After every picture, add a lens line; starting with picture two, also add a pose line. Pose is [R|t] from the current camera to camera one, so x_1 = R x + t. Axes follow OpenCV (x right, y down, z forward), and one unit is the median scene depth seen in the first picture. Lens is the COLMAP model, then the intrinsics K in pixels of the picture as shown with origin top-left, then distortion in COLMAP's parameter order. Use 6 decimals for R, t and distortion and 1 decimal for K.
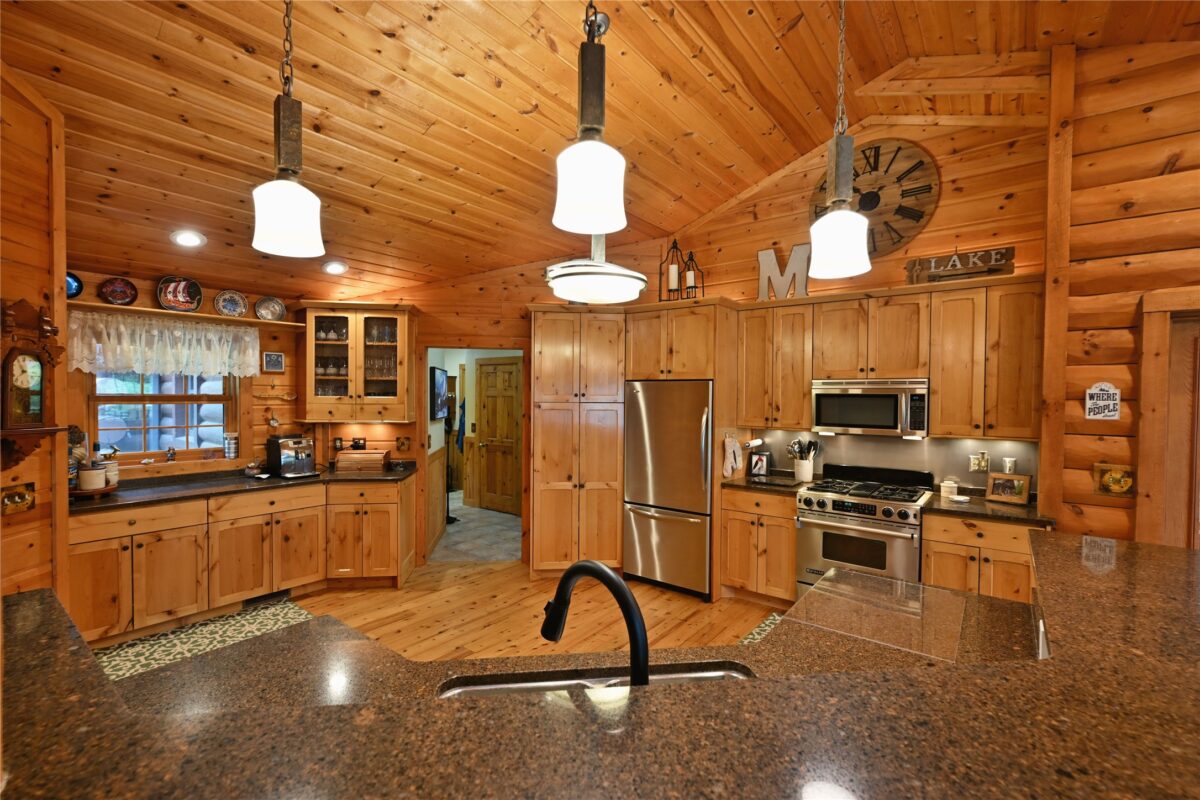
lens RADIAL K [[524.4, 0, 592.4], [0, 524.4, 405.4], [0, 0, 1]] dist [0.000136, 0.000293]
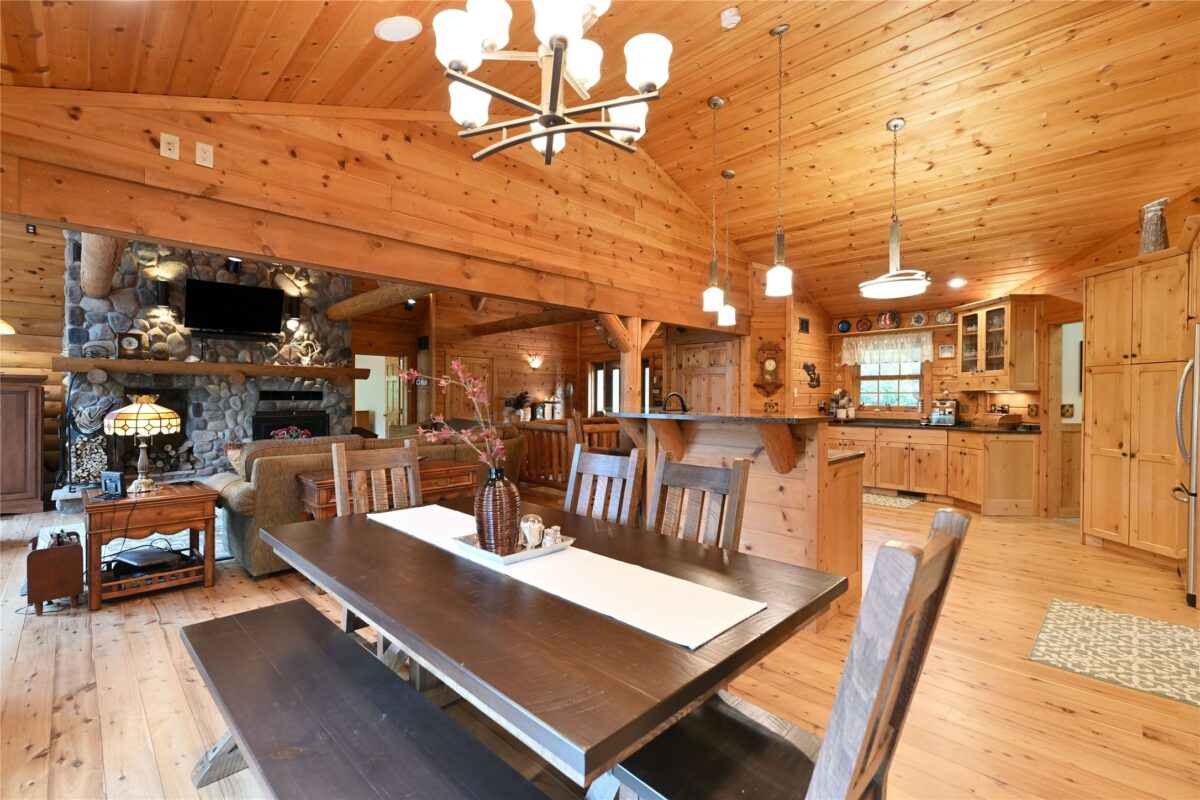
lens RADIAL K [[523.2, 0, 596.3], [0, 523.2, 401.7], [0, 0, 1]] dist [0.000133, 0.000045]
pose [[-0.124033, 0.000990, -0.992278, 1.081513], [-0.023556, 0.999715, 0.003942, 0.085032], [0.991998, 0.023863, -0.123974, 0.198978]]
